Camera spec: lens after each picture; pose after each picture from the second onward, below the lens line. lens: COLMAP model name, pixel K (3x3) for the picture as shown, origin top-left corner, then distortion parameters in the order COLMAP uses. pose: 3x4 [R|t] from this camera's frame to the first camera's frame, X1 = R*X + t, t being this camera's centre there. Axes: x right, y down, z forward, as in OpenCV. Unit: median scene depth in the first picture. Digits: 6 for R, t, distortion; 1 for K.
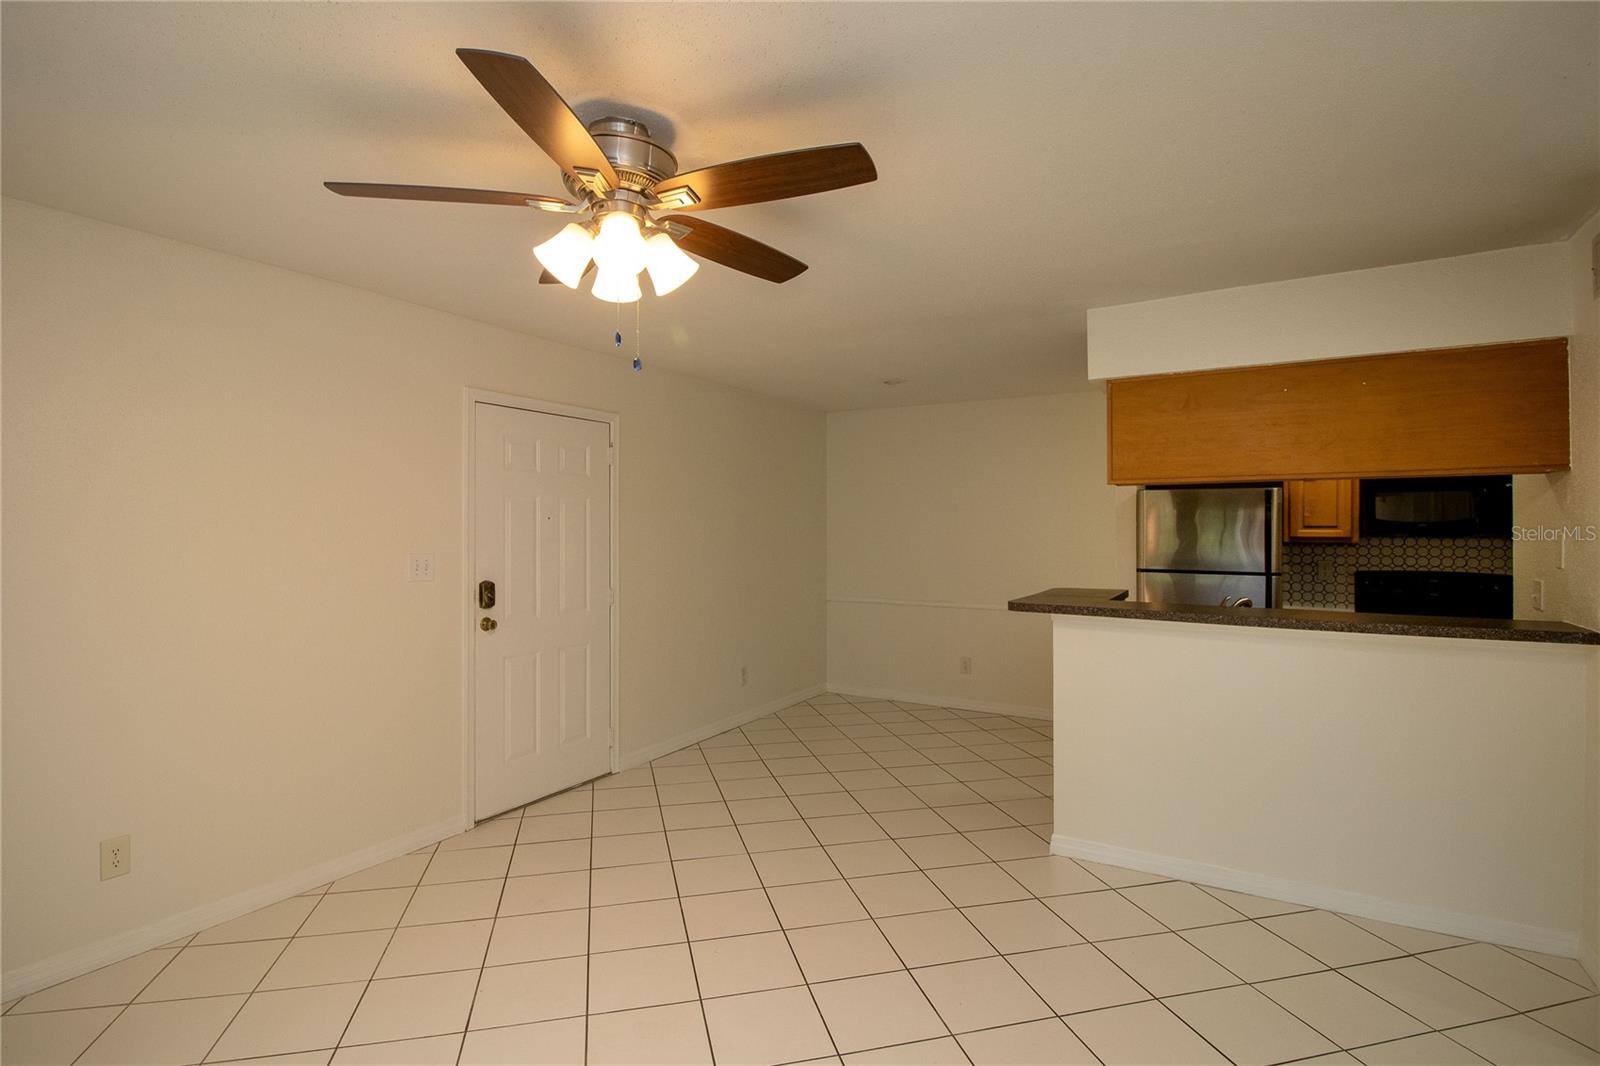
lens RADIAL K [[780.6, 0, 786.3], [0, 780.6, 520.7], [0, 0, 1]] dist [0.001230, -0.014536]
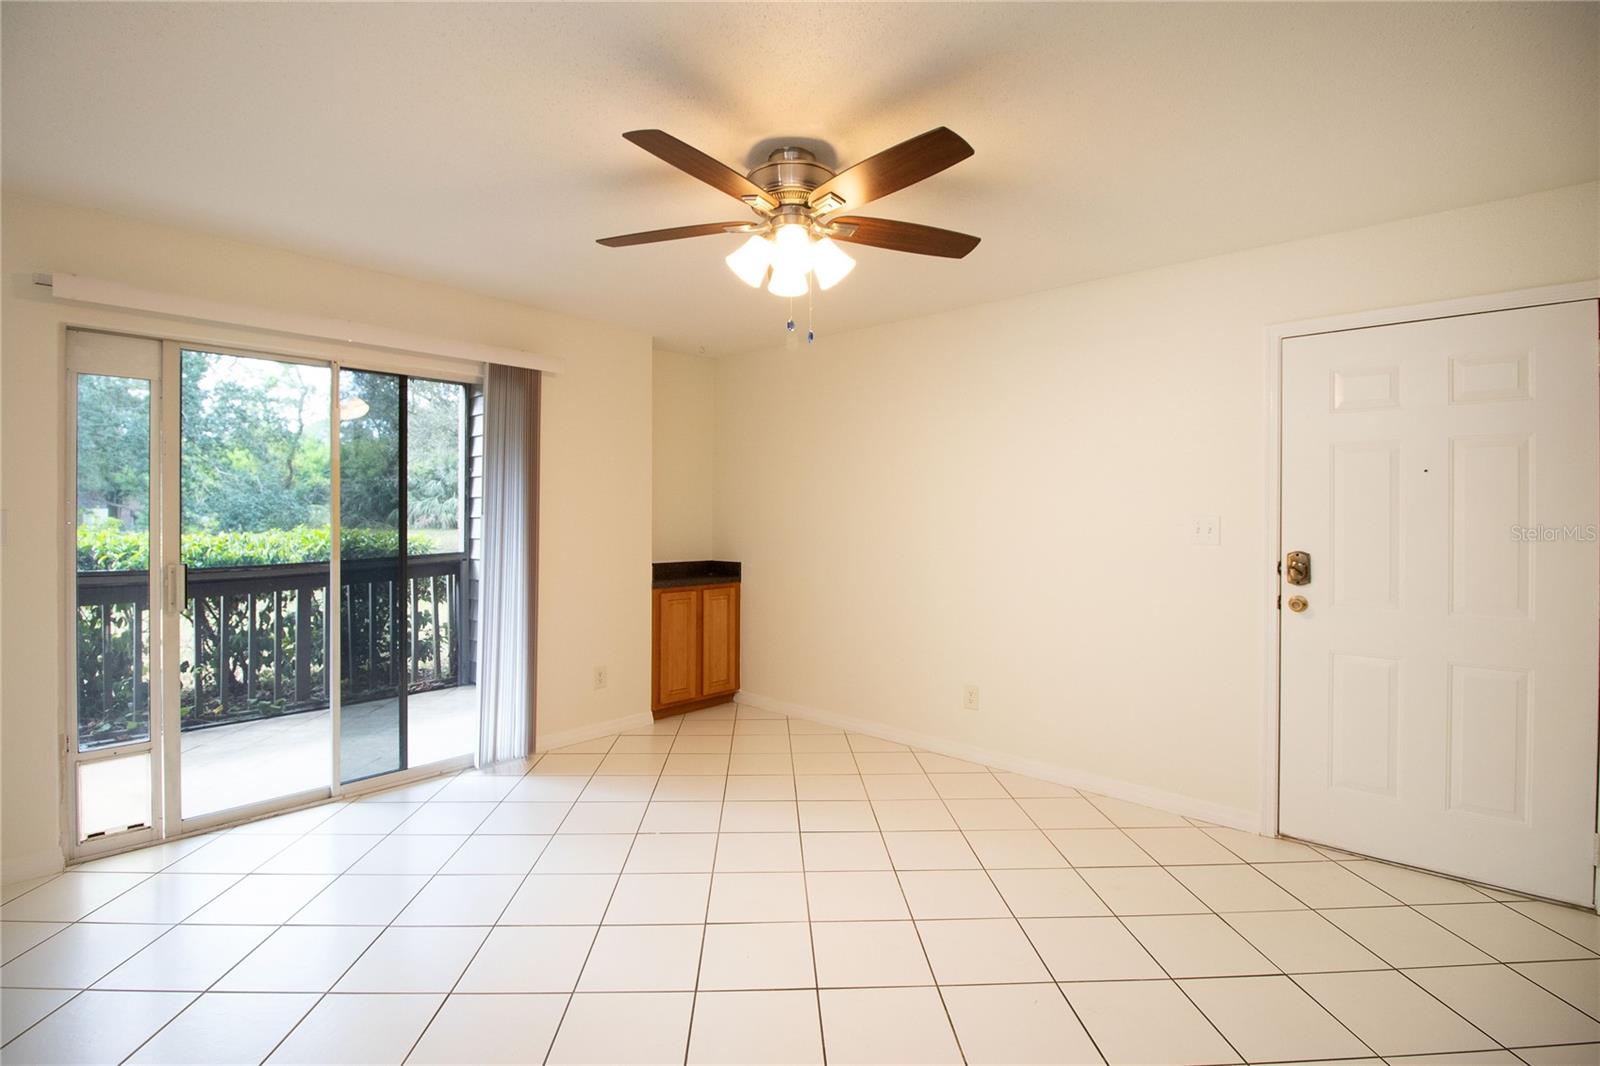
lens RADIAL K [[718.5, 0, 797.7], [0, 718.5, 520.7], [0, 0, 1]] dist [0.001876, 0.000123]
pose [[-0.197040, 0.001047, -0.980395, 0.478651], [0.010405, 0.999945, -0.001024, 0.040880], [0.980340, -0.010403, -0.197040, 0.648059]]
